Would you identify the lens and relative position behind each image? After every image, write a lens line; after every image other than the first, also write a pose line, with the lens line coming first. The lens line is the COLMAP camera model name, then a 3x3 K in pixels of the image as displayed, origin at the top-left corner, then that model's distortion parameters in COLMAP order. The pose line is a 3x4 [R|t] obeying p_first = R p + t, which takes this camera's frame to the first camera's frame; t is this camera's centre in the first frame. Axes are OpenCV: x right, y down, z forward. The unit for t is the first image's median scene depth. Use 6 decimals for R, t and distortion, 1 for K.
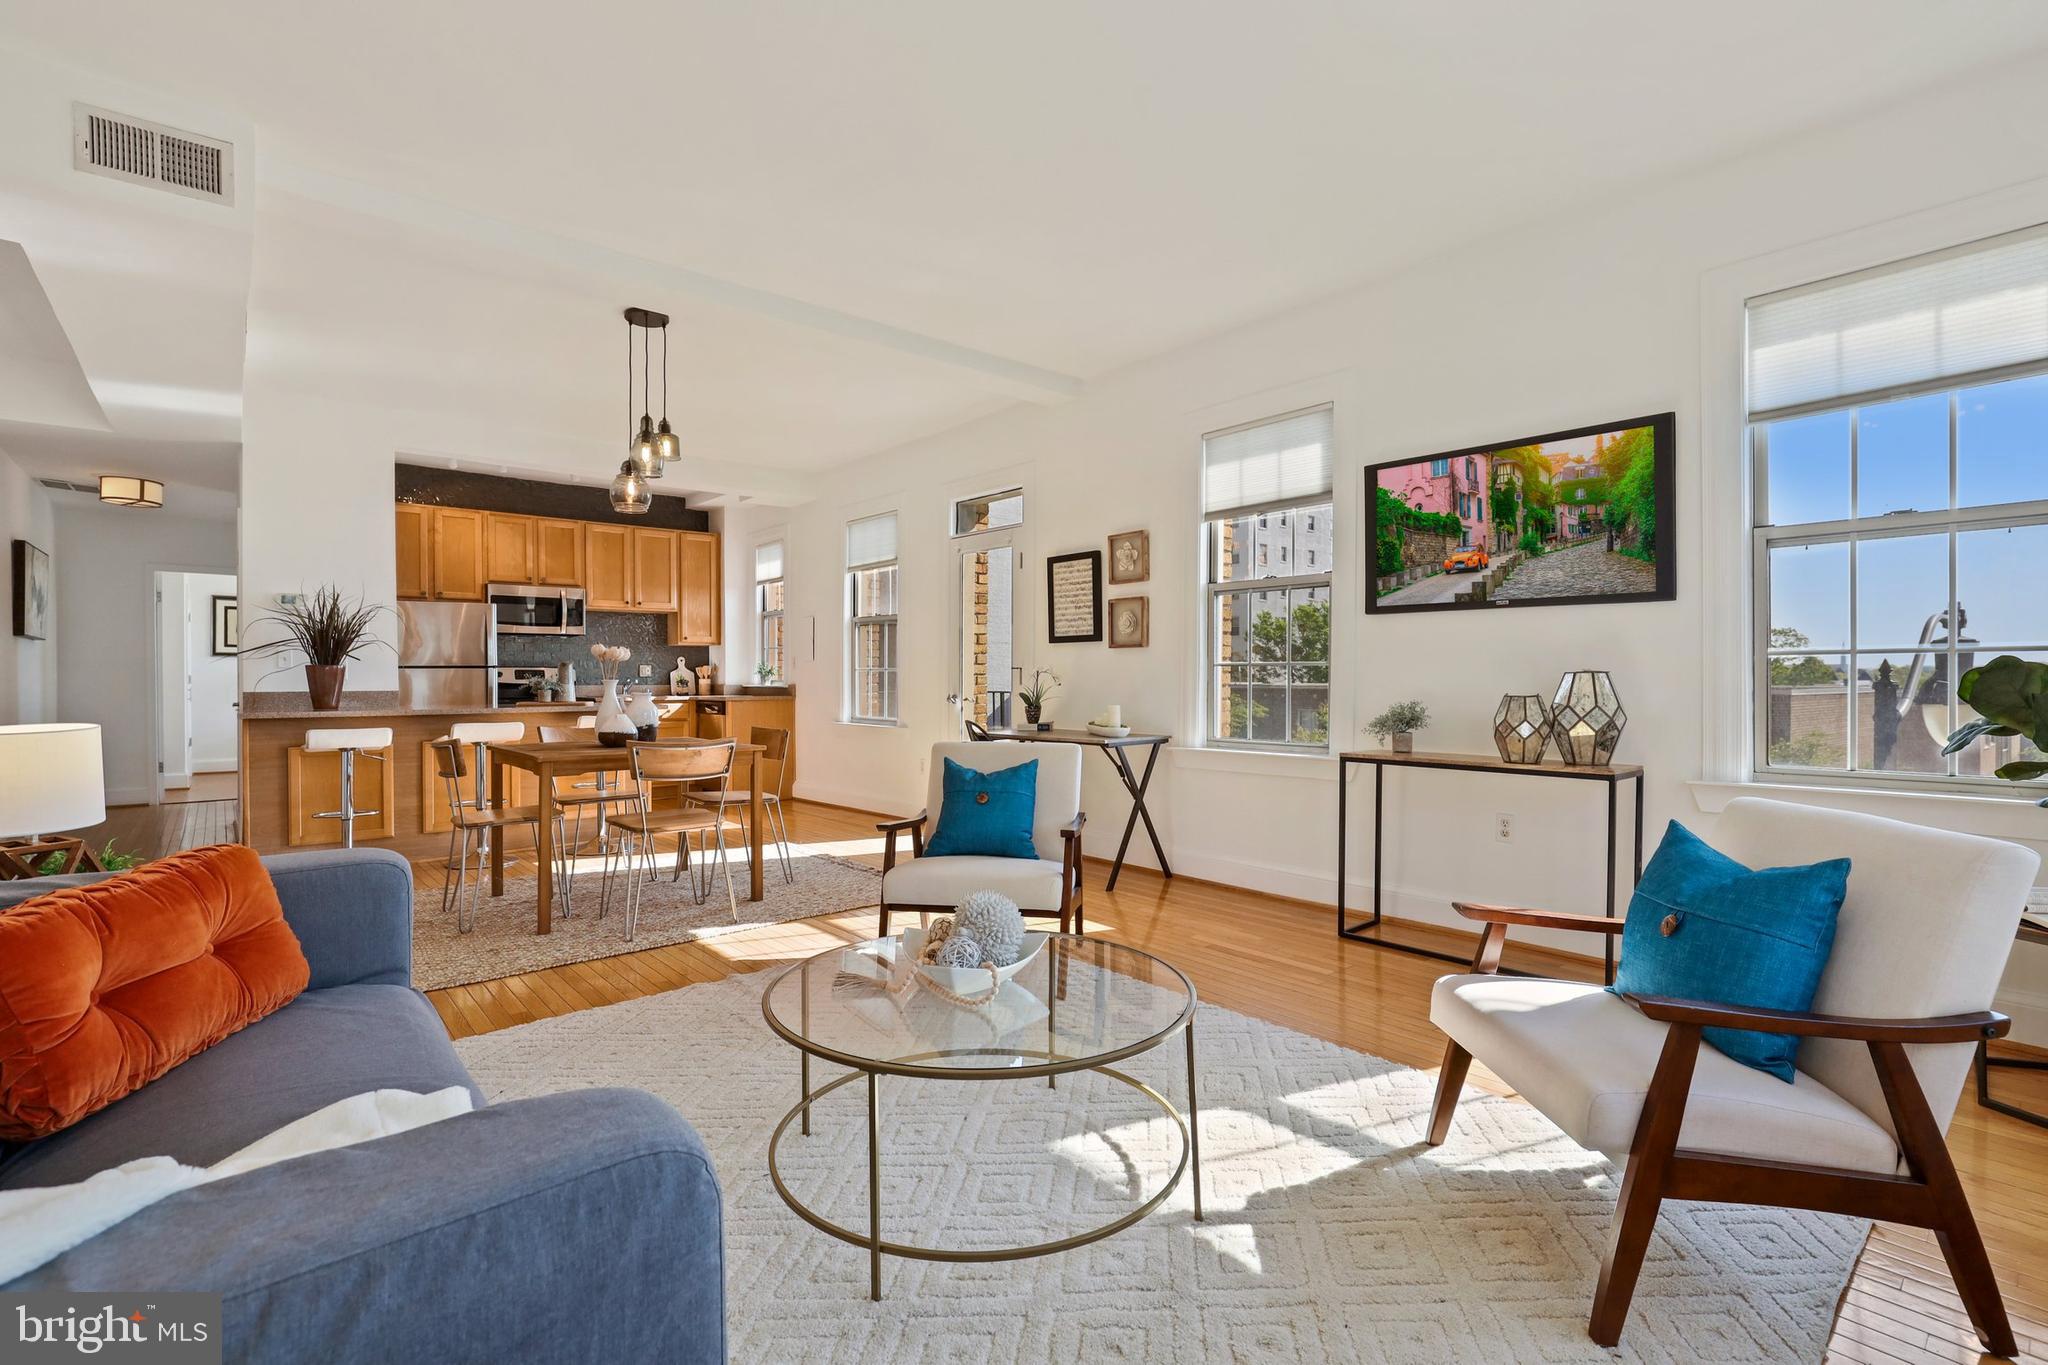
lens RADIAL K [[947.6, 0, 1030.1], [0, 947.6, 672.8], [0, 0, 1]] dist [0.000604, -0.000093]
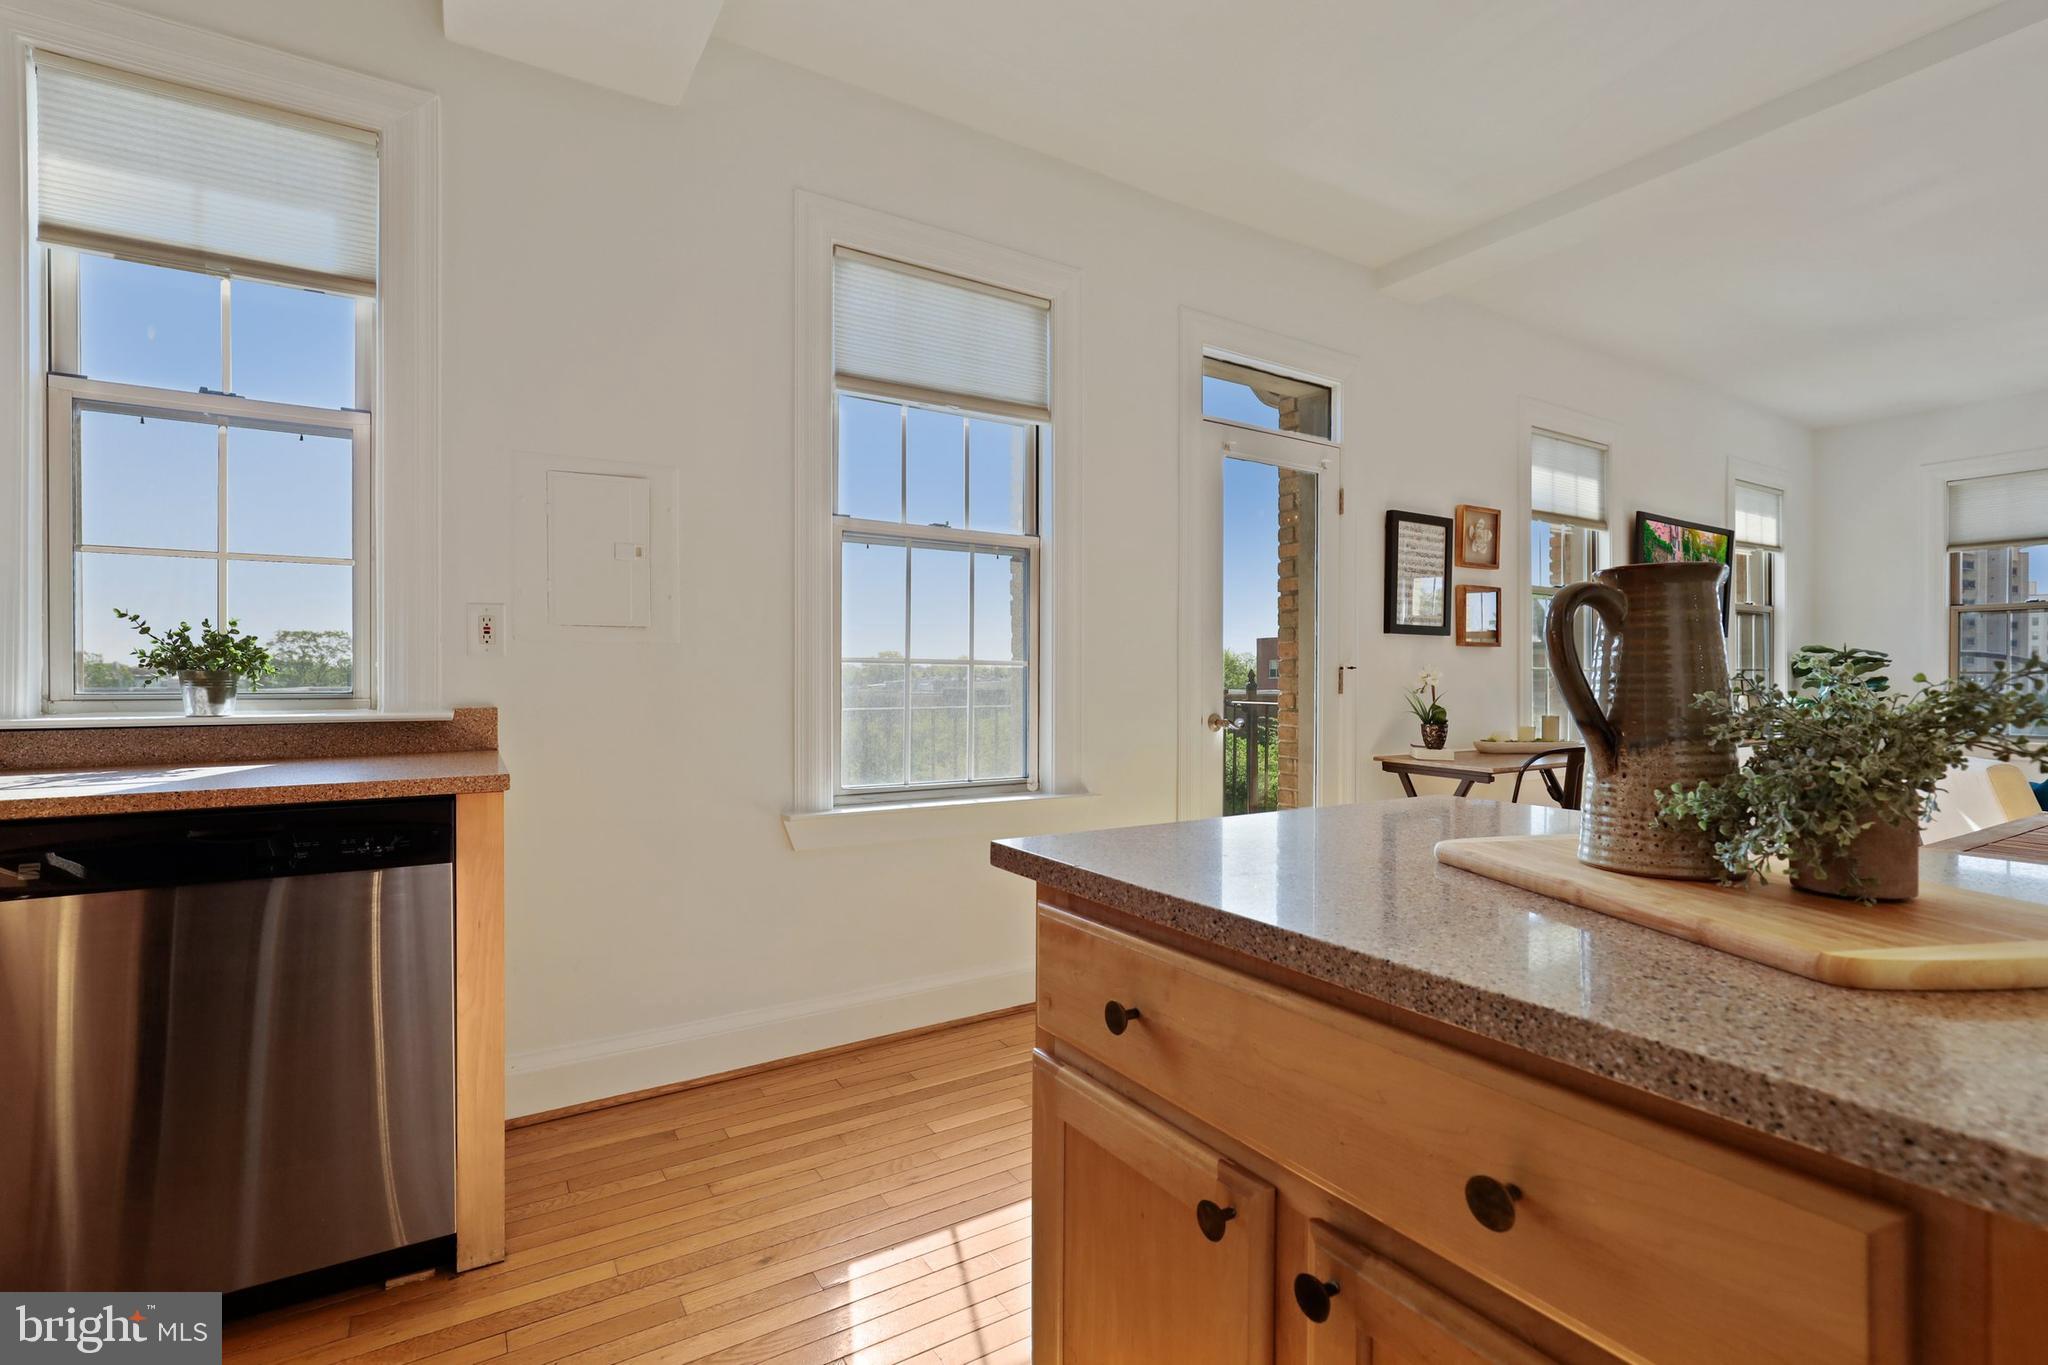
lens RADIAL K [[947.6, 0, 1030.1], [0, 947.6, 672.8], [0, 0, 1]] dist [0.000604, -0.000093]
pose [[0.140206, 0.006850, 0.990099, -0.750080], [-0.005142, 0.999968, -0.006190, 0.003965], [-0.990109, -0.004223, 0.140237, 1.231491]]
